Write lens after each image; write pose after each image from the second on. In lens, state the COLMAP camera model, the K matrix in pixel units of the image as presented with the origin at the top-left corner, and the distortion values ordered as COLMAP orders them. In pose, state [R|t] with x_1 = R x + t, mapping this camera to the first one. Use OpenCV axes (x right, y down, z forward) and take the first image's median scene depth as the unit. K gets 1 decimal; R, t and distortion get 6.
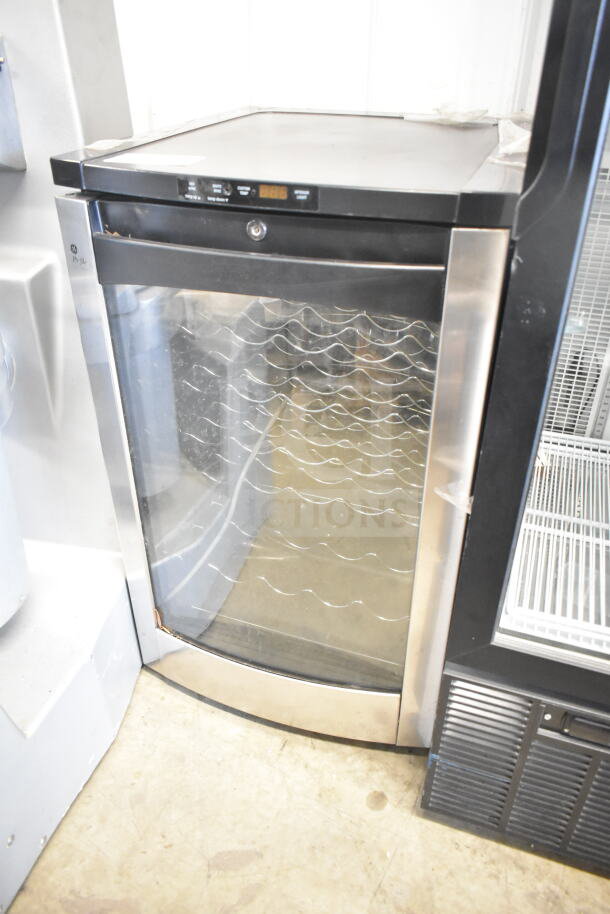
lens RADIAL K [[696.9, 0, 302.2], [0, 696.9, 456.7], [0, 0, 1]] dist [0.009171, 0.000236]
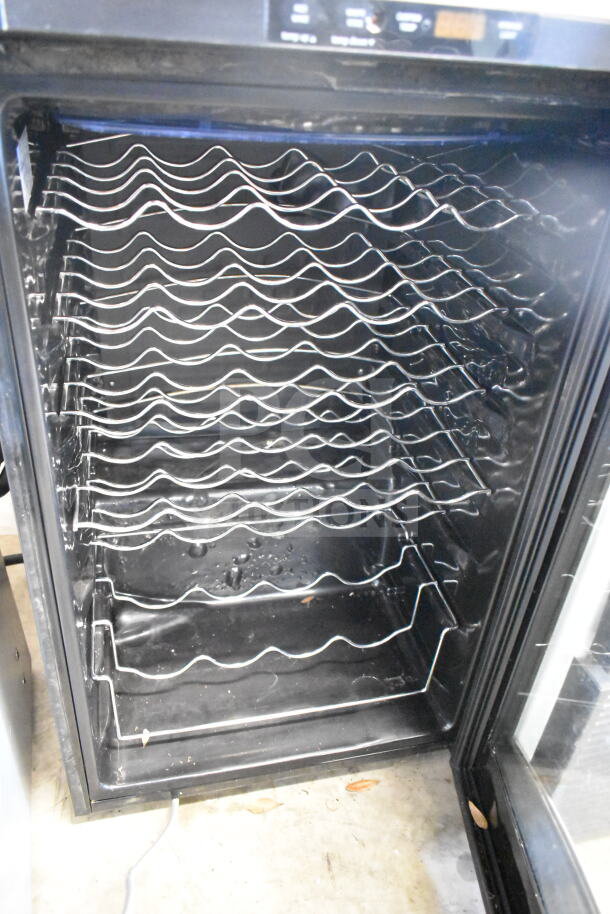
lens RADIAL K [[696.9, 0, 304.0], [0, 696.9, 457.3], [0, 0, 1]] dist [0.009171, 0.000236]
pose [[0.837597, -0.246639, 0.487442, -0.481375], [0.230938, 0.968493, 0.093212, -0.123361], [-0.495074, 0.034495, 0.868166, 0.570533]]
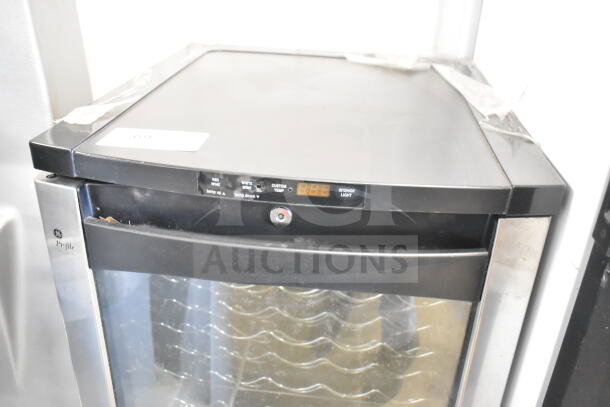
lens RADIAL K [[541.8, 0, 306.0], [0, 541.8, 204.1], [0, 0, 1]] dist [-0.013066, 0.003160]
pose [[0.969987, -0.071872, 0.232292, -0.208369], [0.093077, 0.992306, -0.081638, -0.292382], [-0.224637, 0.100809, 0.969214, 0.306269]]
